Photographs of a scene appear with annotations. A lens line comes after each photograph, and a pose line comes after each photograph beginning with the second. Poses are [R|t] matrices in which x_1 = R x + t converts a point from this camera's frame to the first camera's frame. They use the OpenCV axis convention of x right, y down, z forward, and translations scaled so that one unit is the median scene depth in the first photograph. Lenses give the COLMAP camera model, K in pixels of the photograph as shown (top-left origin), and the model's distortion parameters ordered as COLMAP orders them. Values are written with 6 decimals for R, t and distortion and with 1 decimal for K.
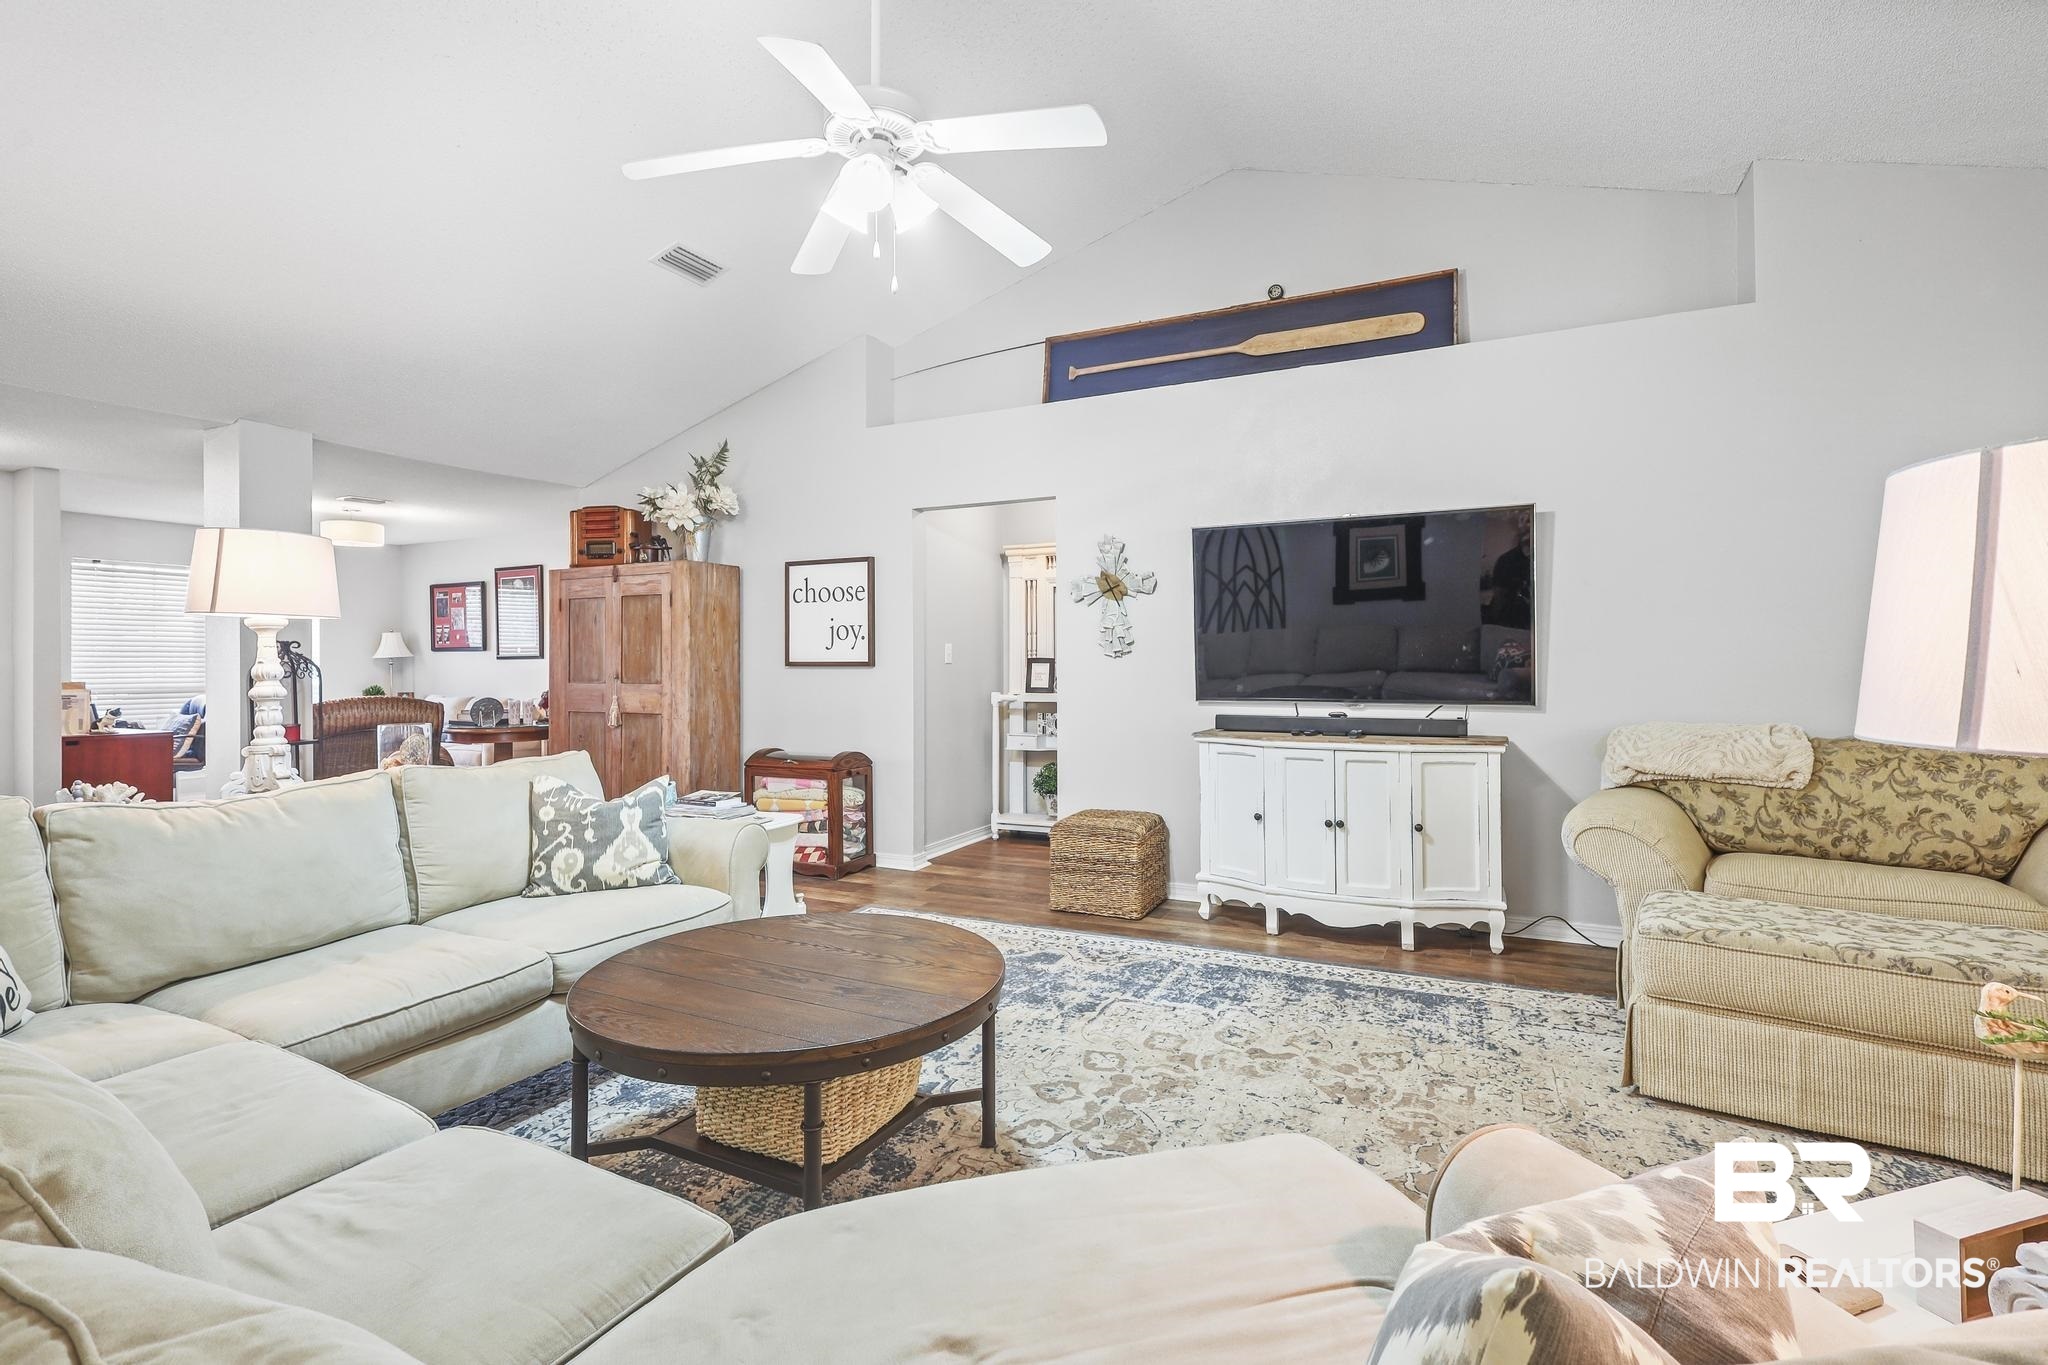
lens RADIAL K [[948.0, 0, 1026.8], [0, 948.0, 657.2], [0, 0, 1]] dist [0.000195, 0.000150]
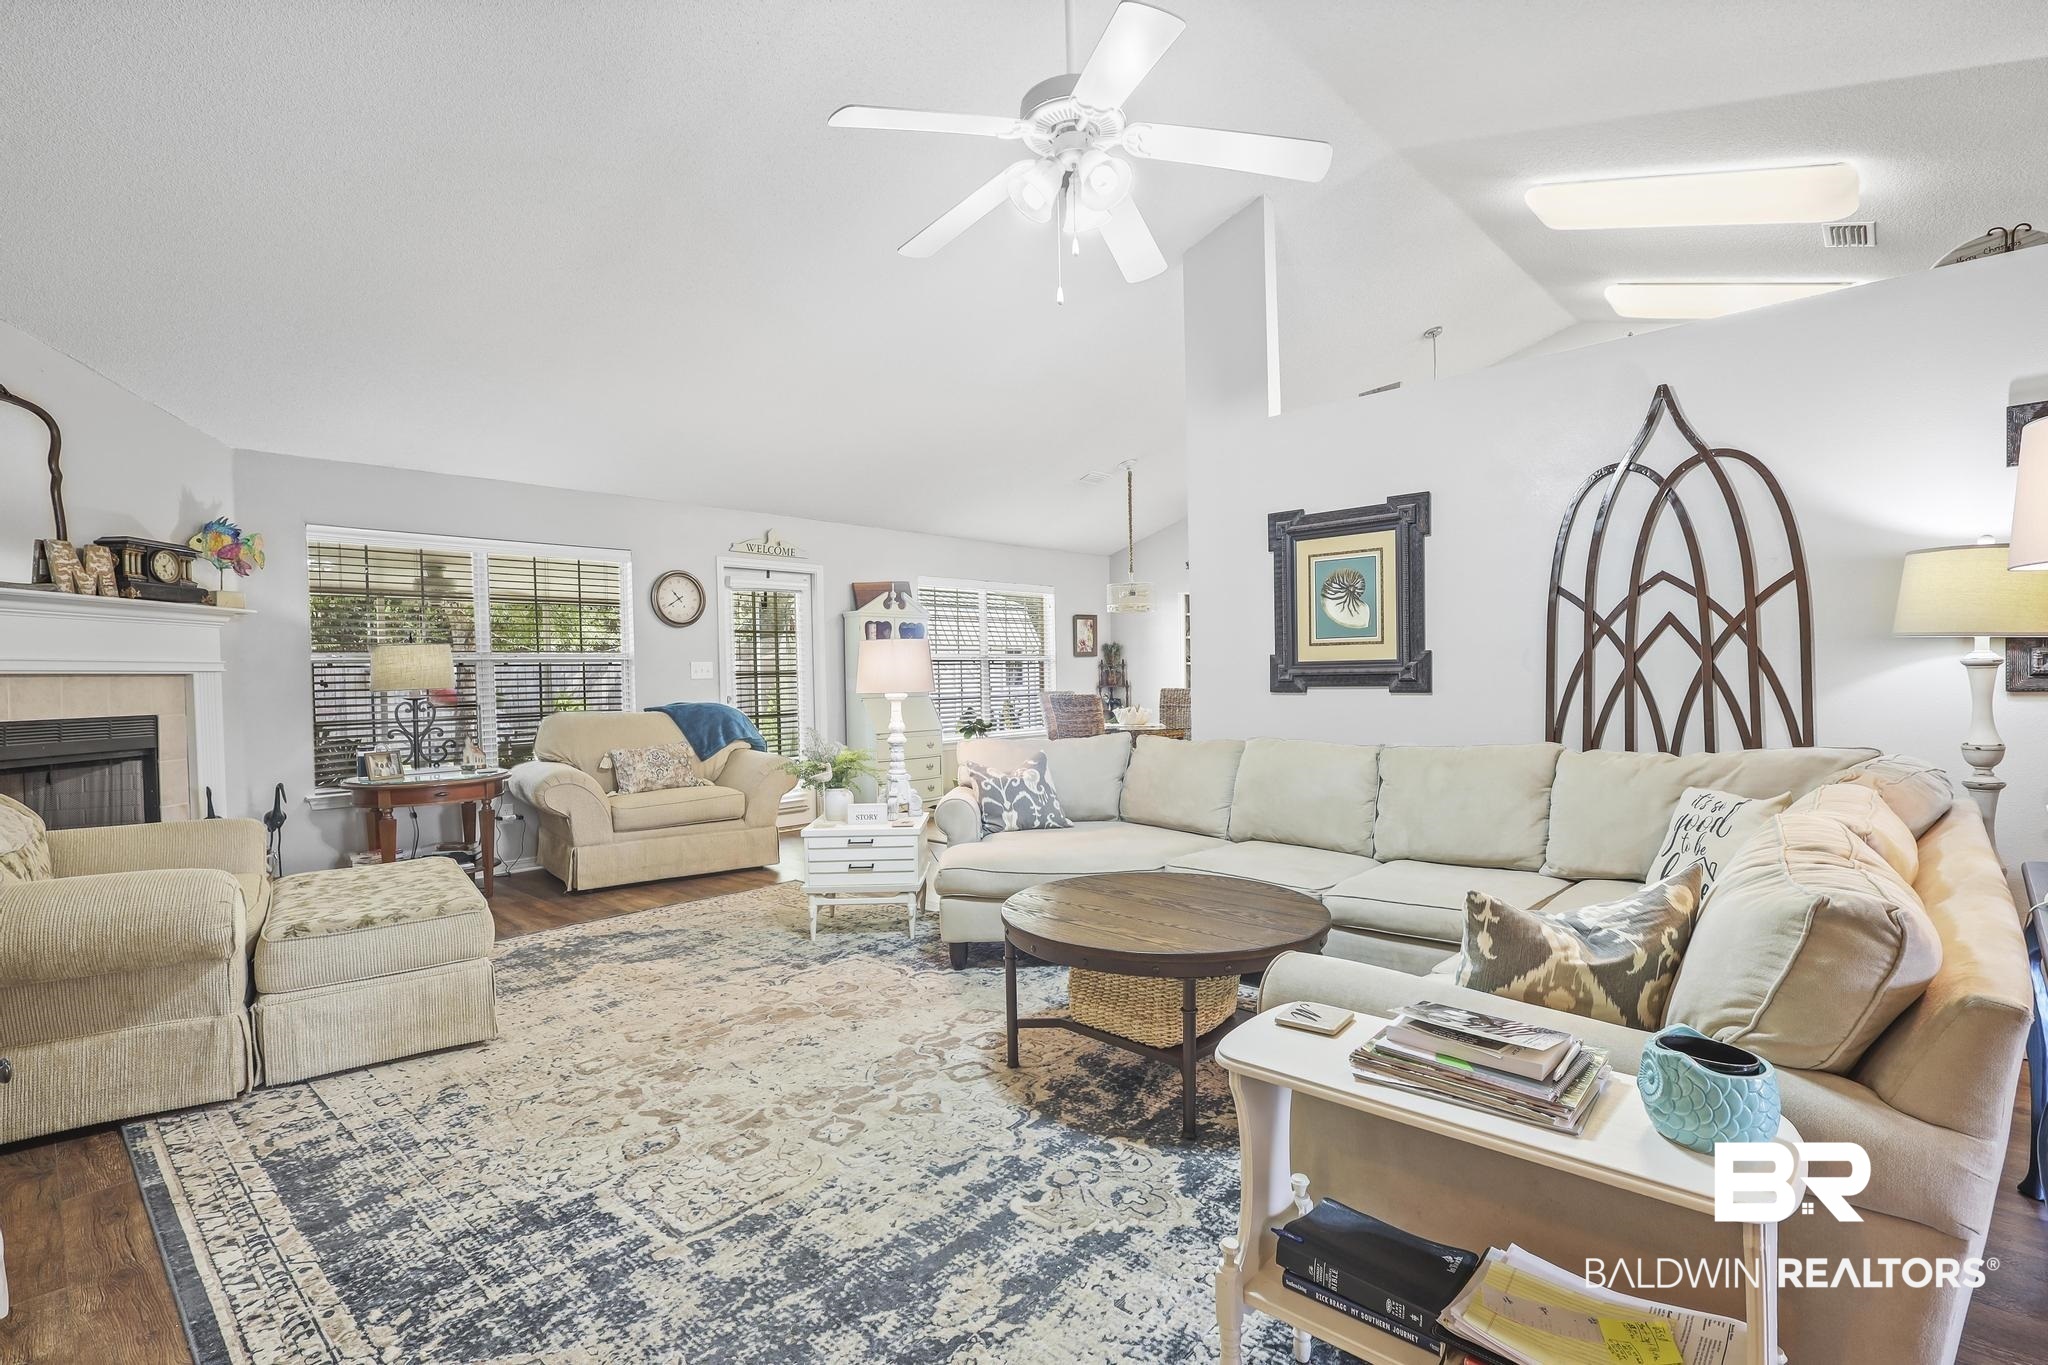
lens RADIAL K [[965.0, 0, 1024.0], [0, 965.0, 682.5], [0, 0, 1]] dist [0.000960, 0.001035]
pose [[-0.954612, 0.022028, 0.297038, -0.288490], [0.023530, 0.999722, 0.001481, 0.010252], [-0.296923, 0.008403, -0.954865, 1.444896]]
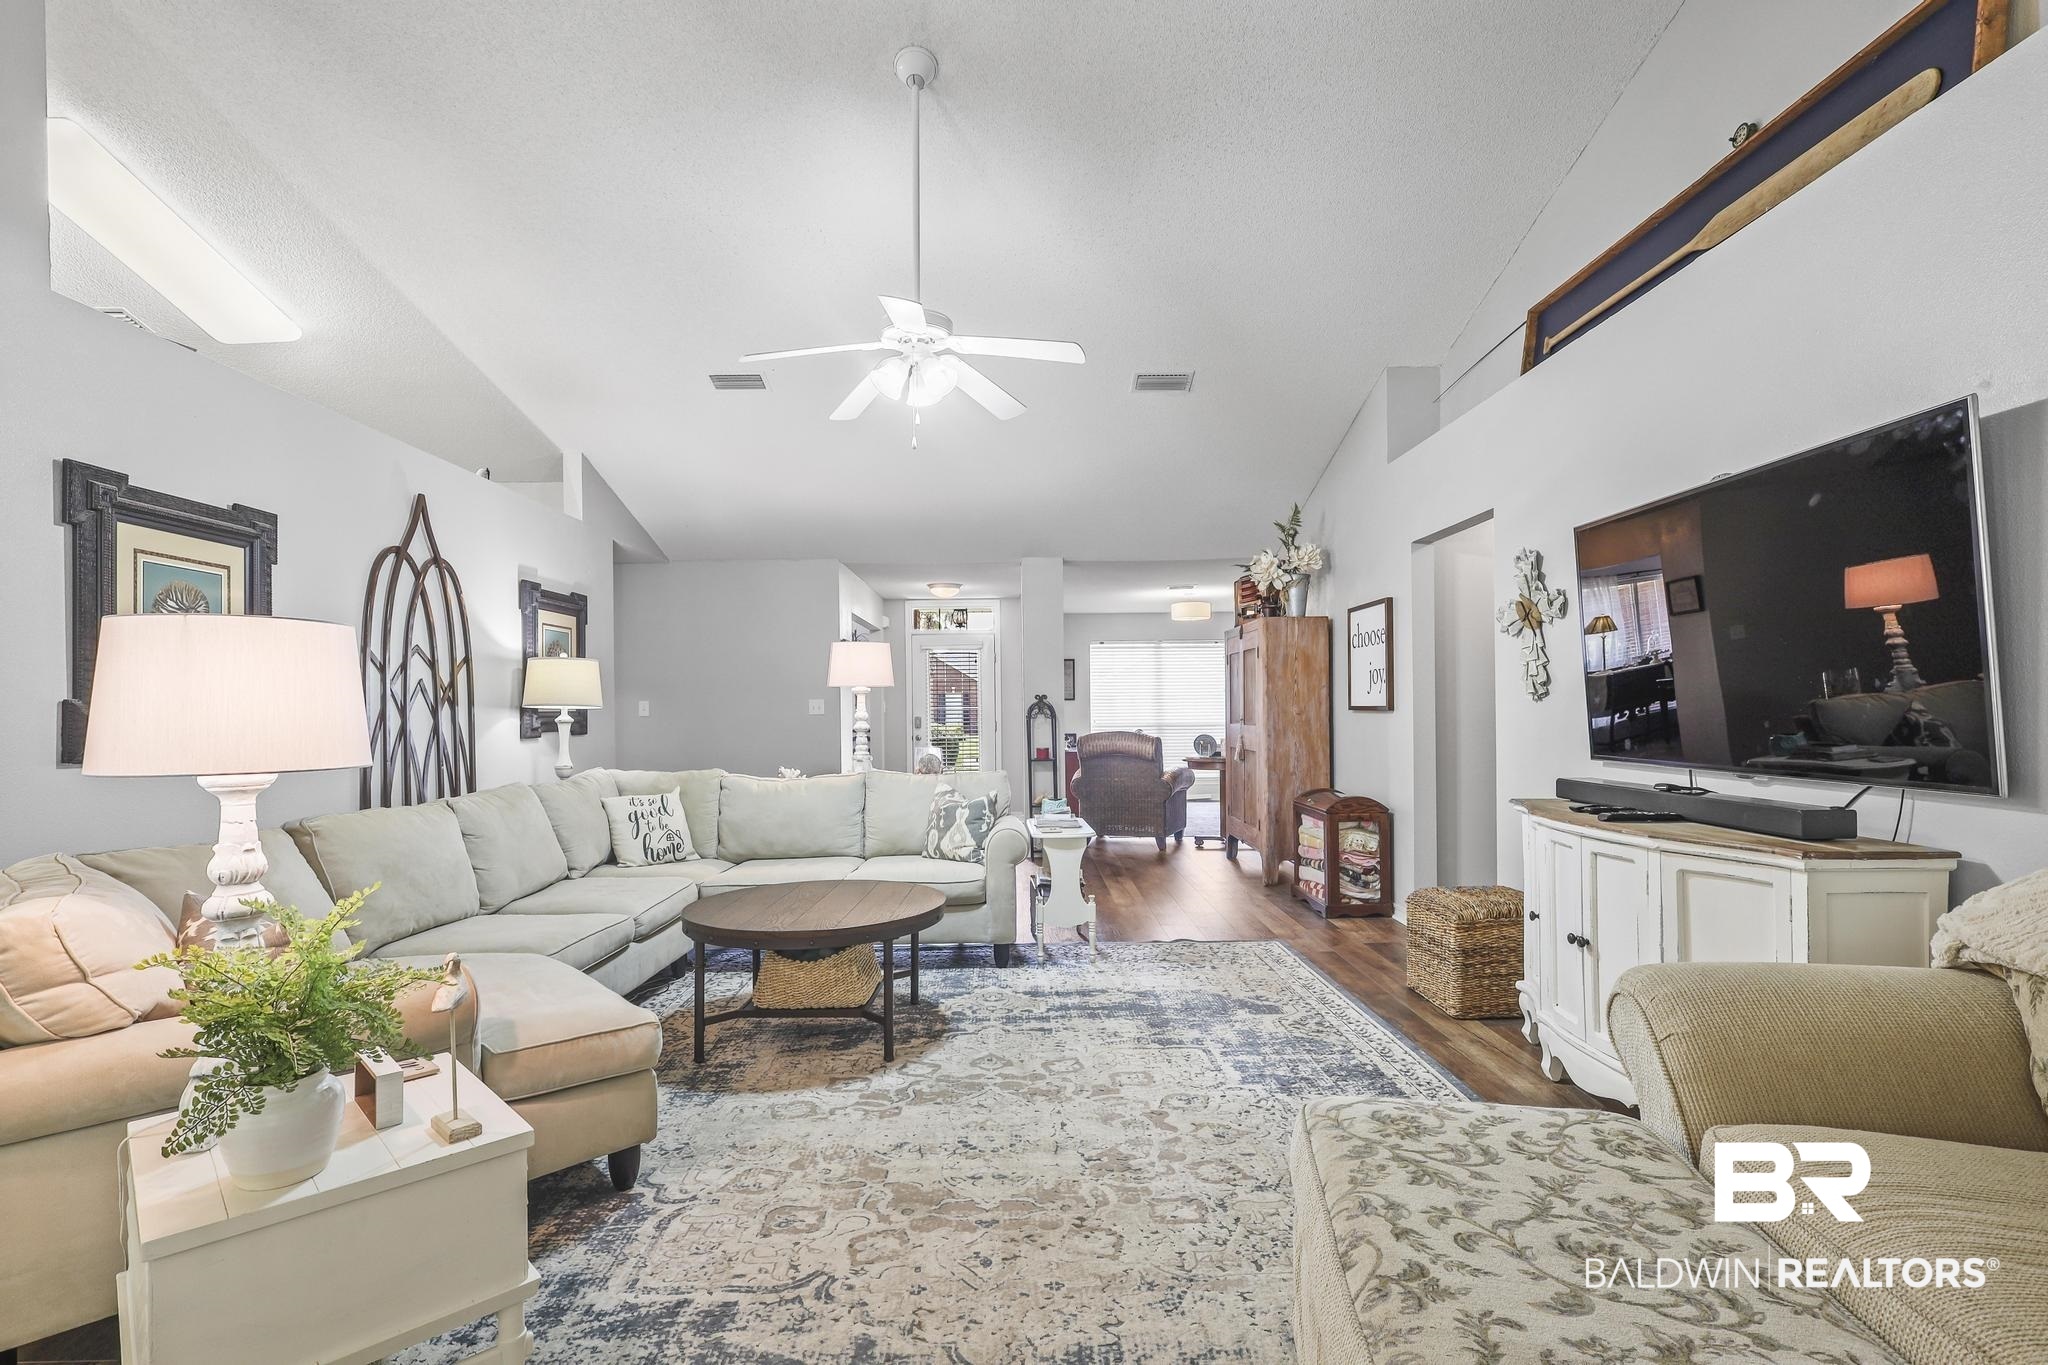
lens RADIAL K [[958.3, 0, 1032.5], [0, 958.3, 709.7], [0, 0, 1]] dist [0.000445, 0.000624]
pose [[0.458716, -0.000384, -0.888583, 0.865185], [0.014168, 0.999876, 0.006882, -0.005045], [0.888470, -0.015746, 0.458664, 0.362401]]
